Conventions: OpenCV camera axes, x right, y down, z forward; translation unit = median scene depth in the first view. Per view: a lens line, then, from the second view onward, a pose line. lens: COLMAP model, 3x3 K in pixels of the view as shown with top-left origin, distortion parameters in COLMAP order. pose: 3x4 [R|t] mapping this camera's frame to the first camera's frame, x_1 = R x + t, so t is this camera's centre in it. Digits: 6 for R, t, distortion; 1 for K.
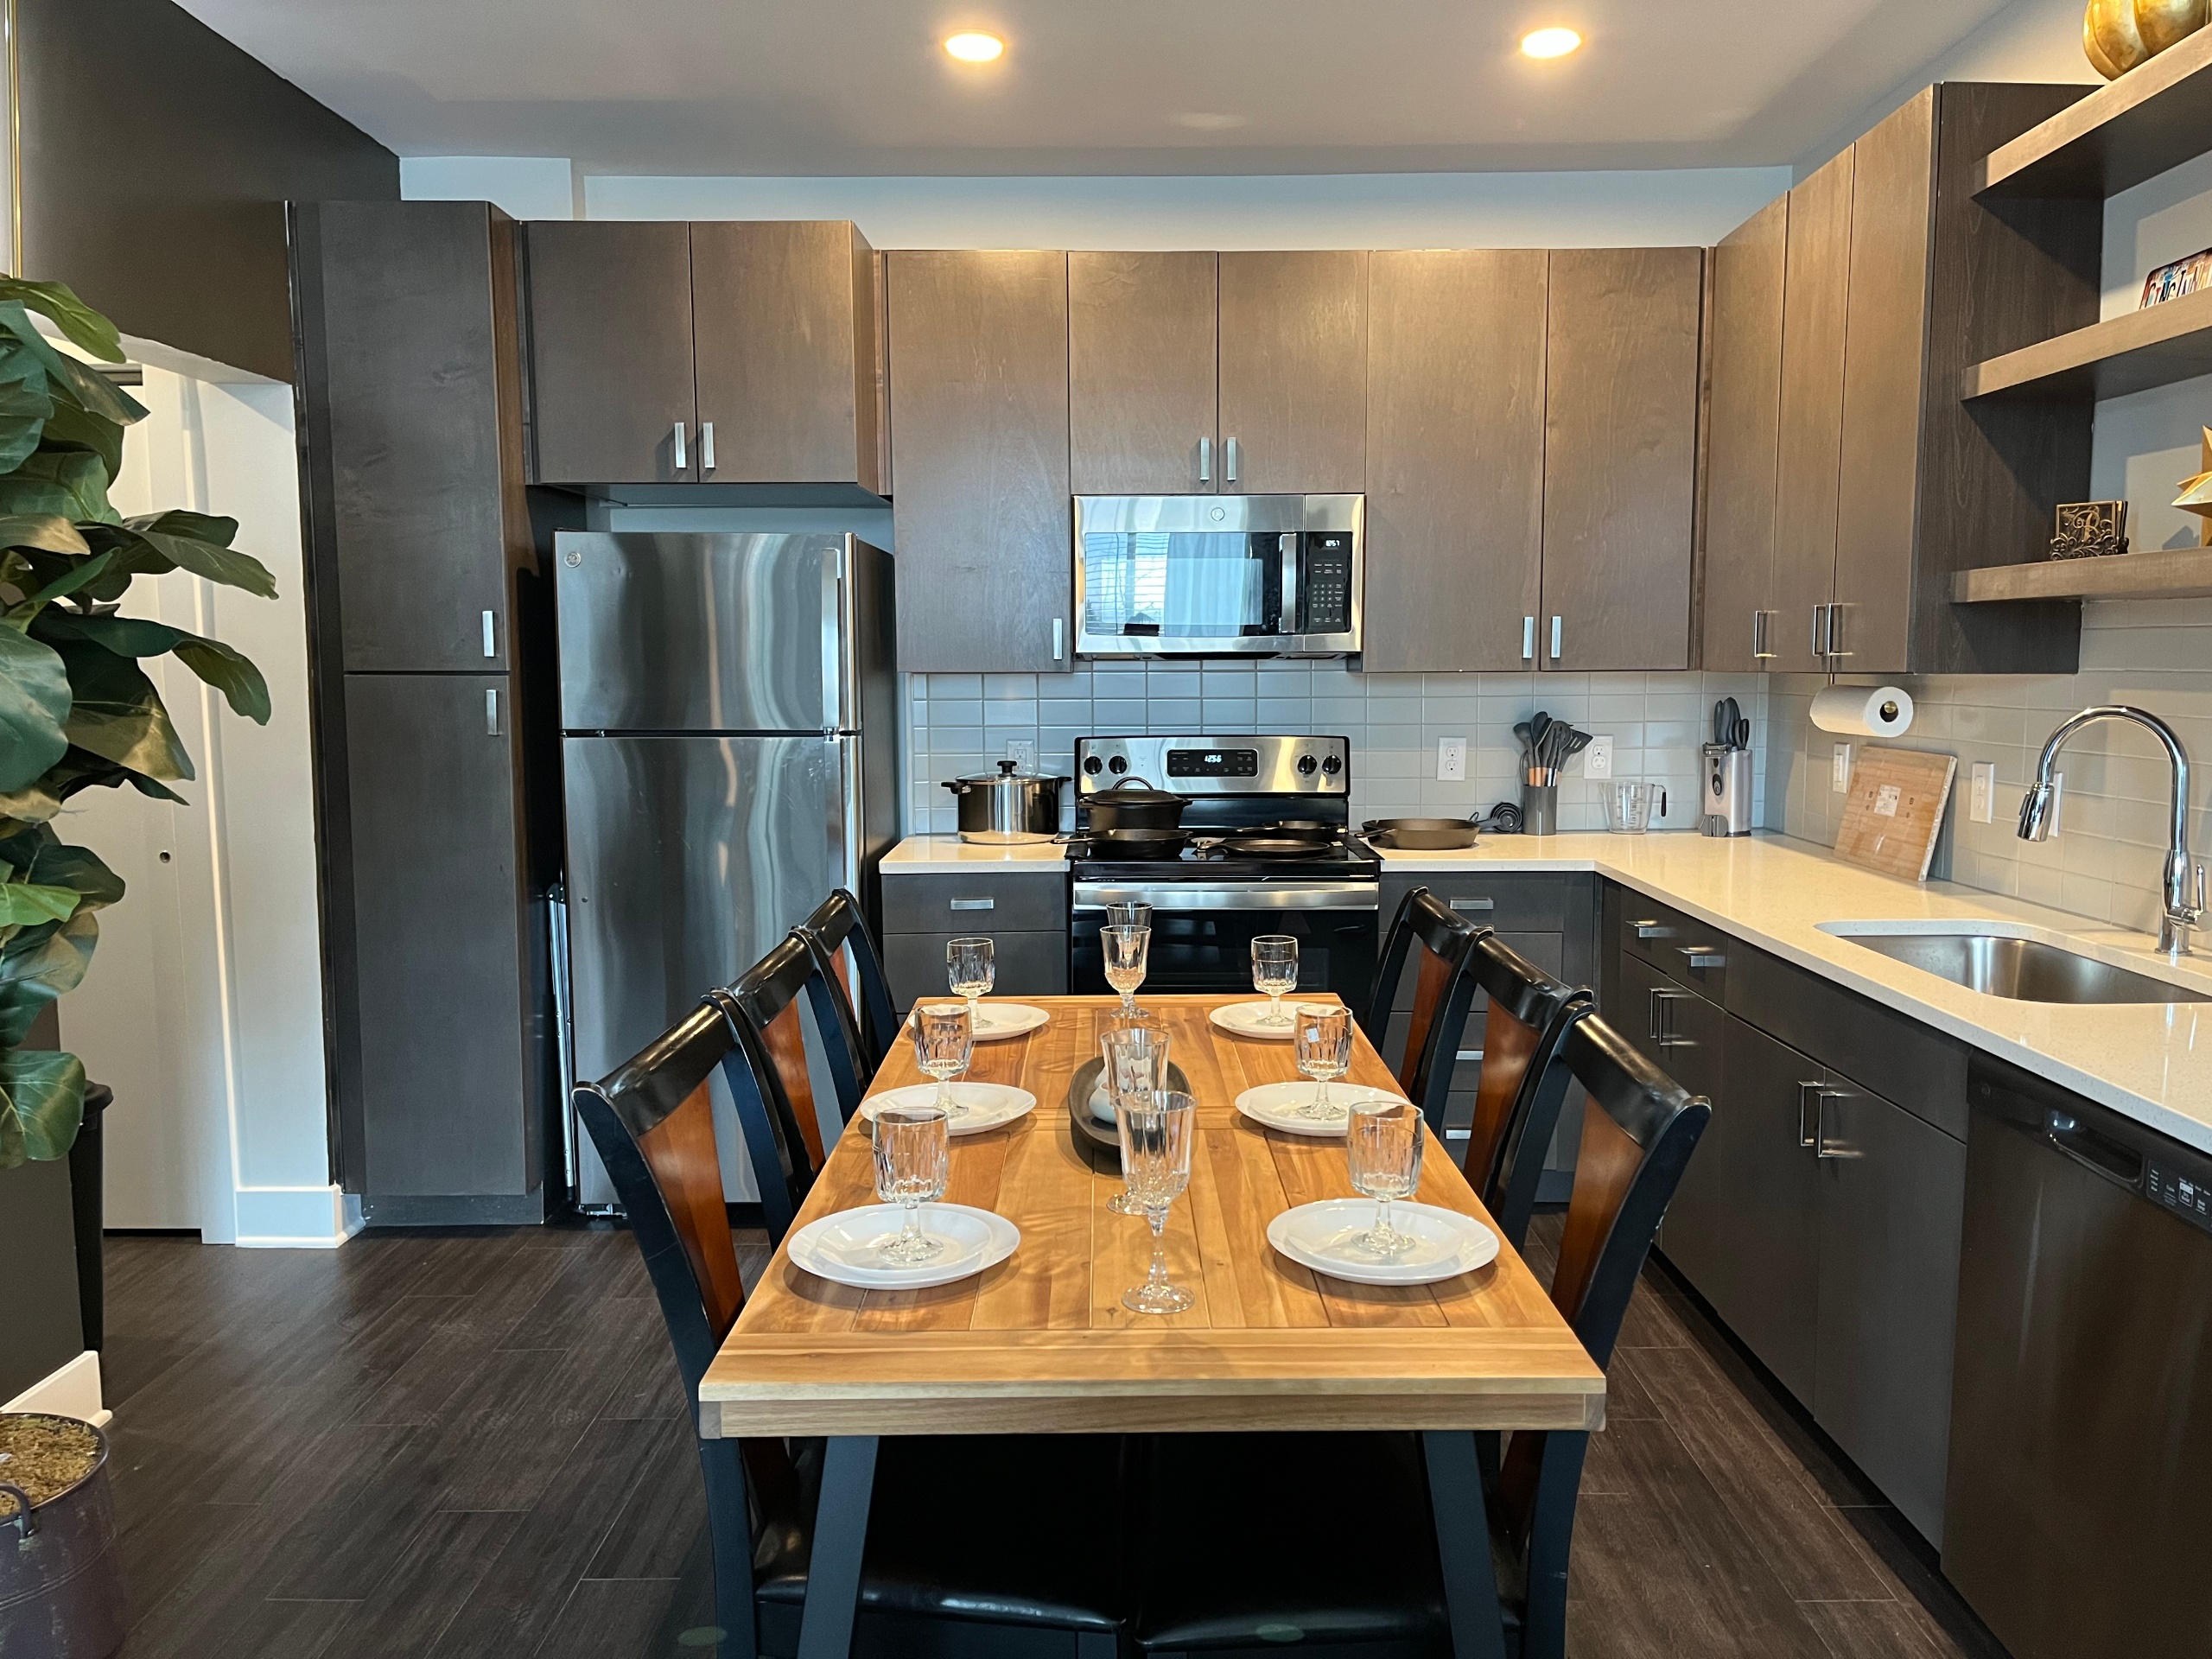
lens RADIAL K [[1641.4, 0, 1097.0], [0, 1641.4, 831.0], [0, 0, 1]] dist [0.036140, -0.057301]
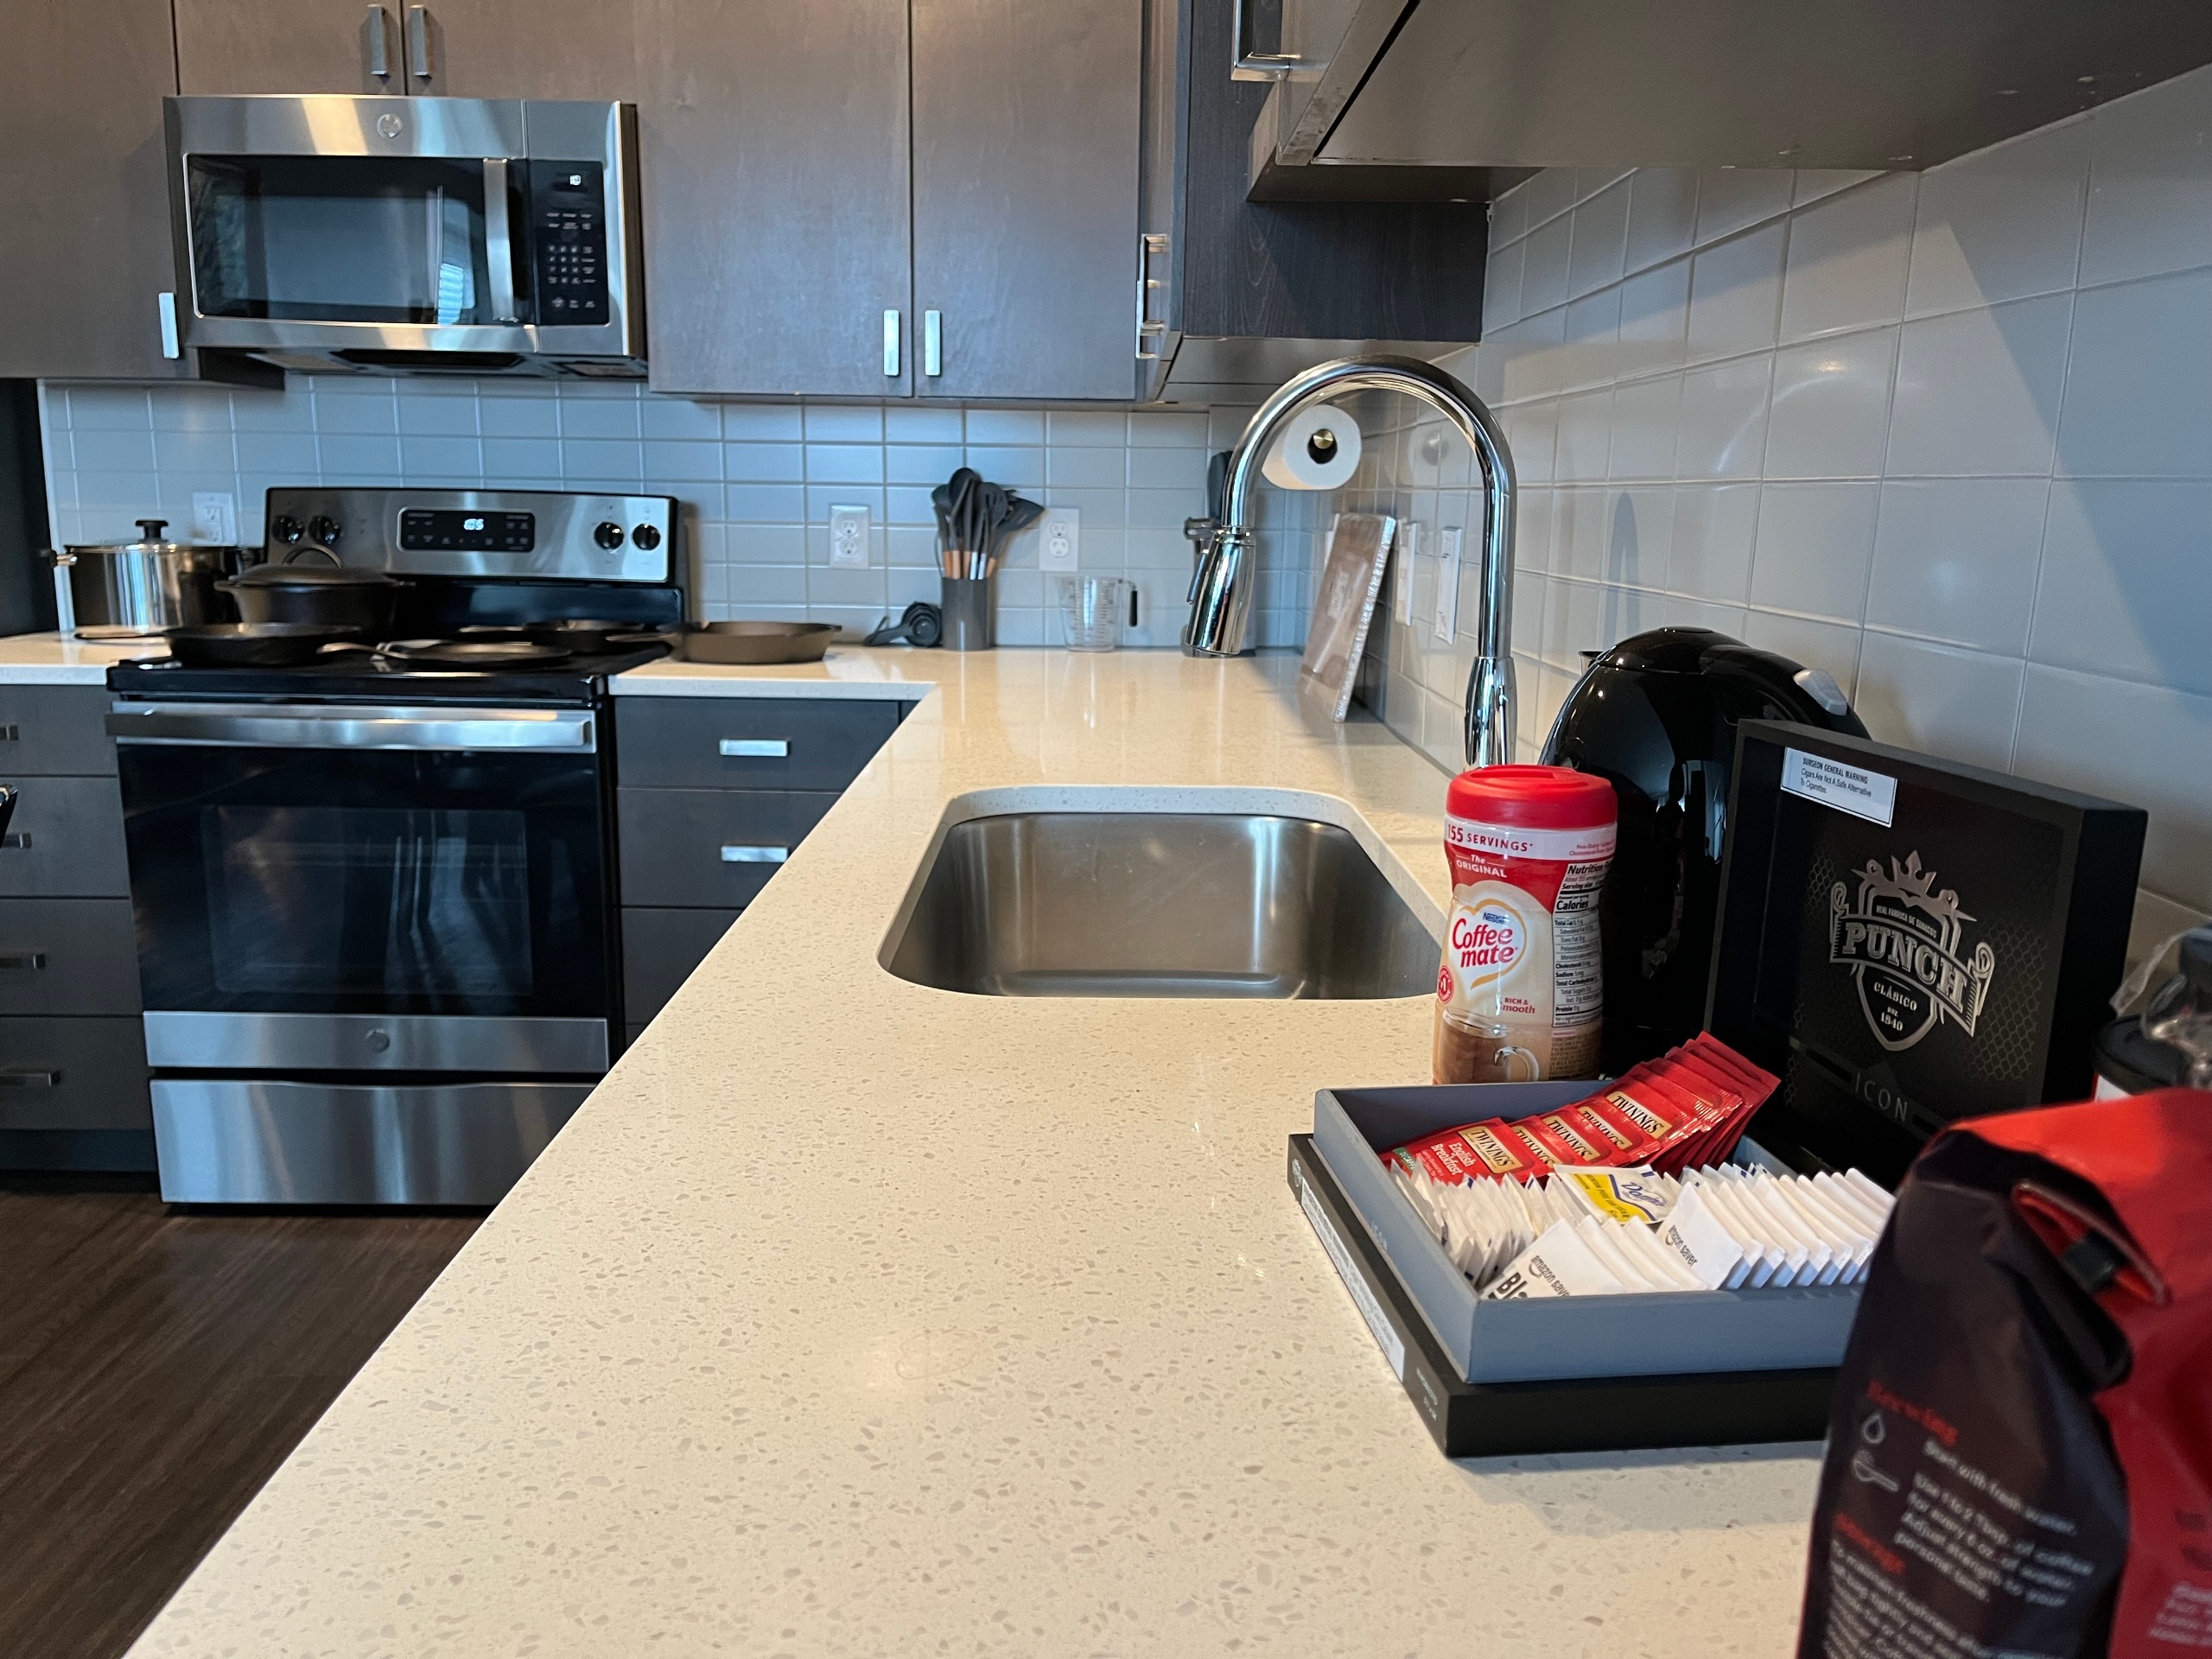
lens RADIAL K [[1680.3, 0, 1093.8], [0, 1680.3, 839.9], [0, 0, 1]] dist [0.003919, -0.002581]
pose [[0.999562, 0.021232, 0.020621, 0.316443], [-0.023111, 0.995151, 0.095602, 0.012651], [-0.018491, -0.096037, 0.995206, 0.299708]]
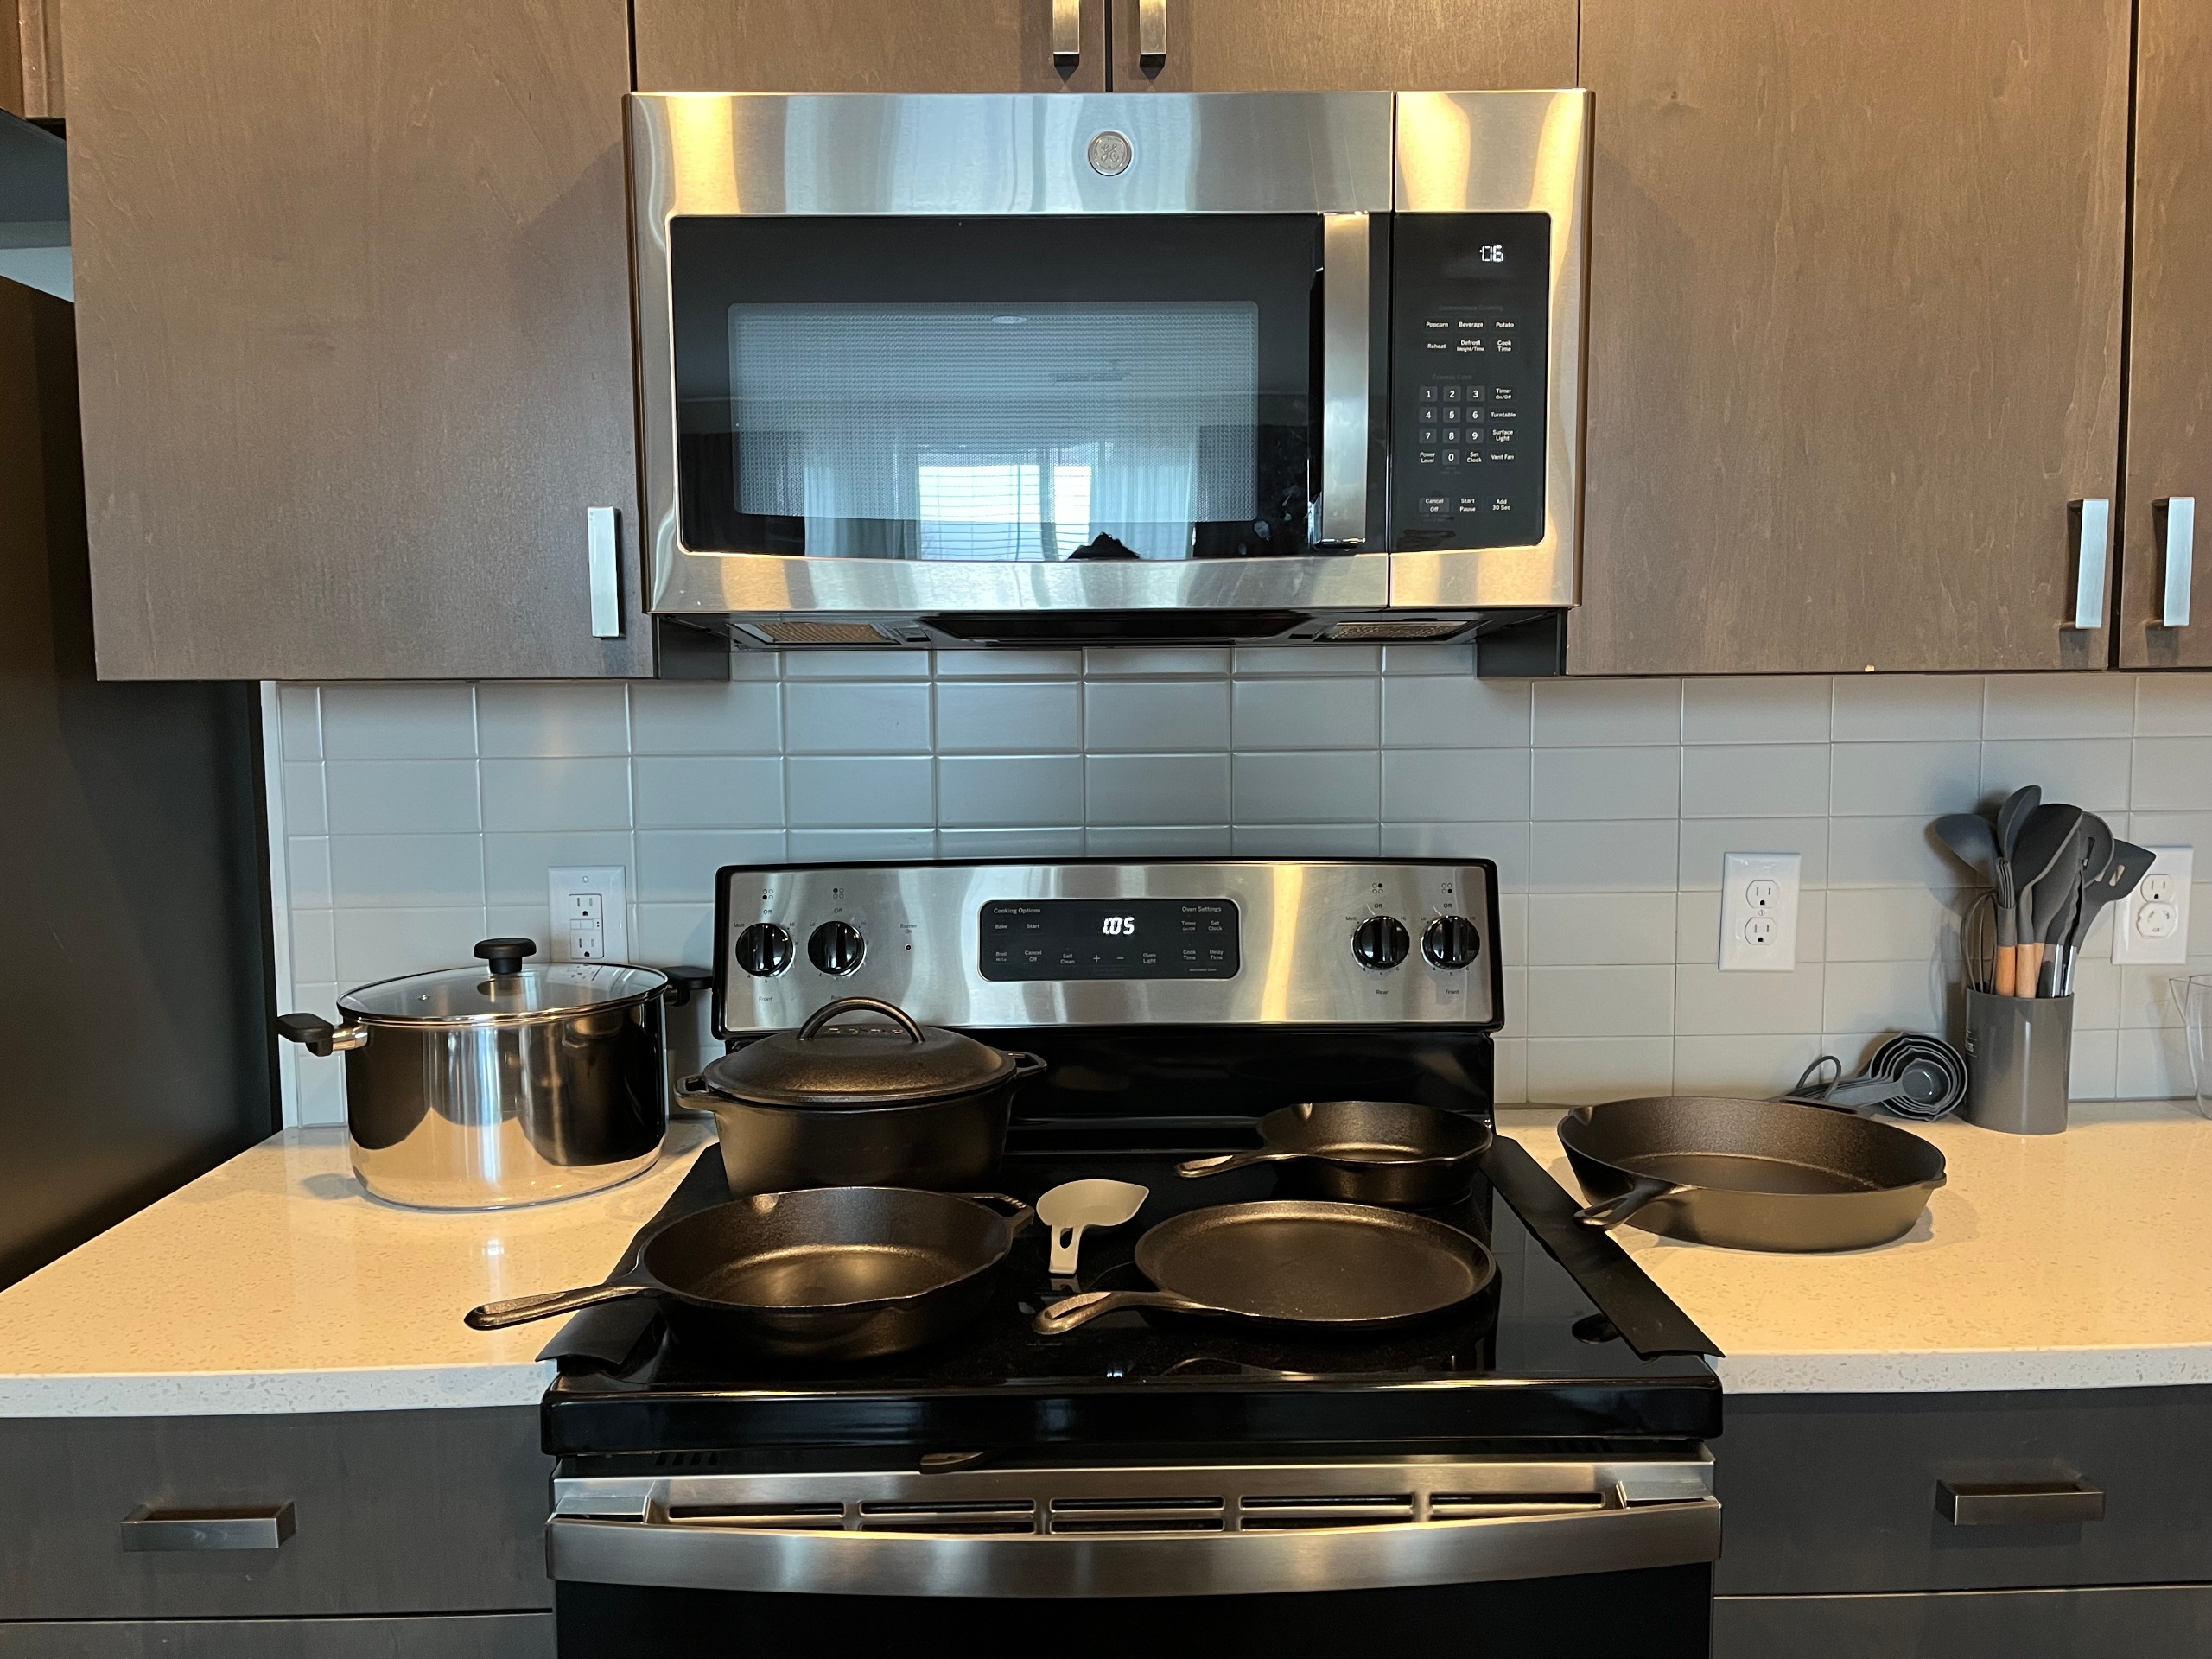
lens RADIAL K [[1641.4, 0, 1097.0], [0, 1641.4, 831.0], [0, 0, 1]] dist [0.036140, -0.057301]
pose [[0.999526, -0.006493, 0.030087, 0.057505], [0.007113, 0.999763, -0.020561, -0.057731], [-0.029946, 0.020766, 0.999336, 0.654369]]
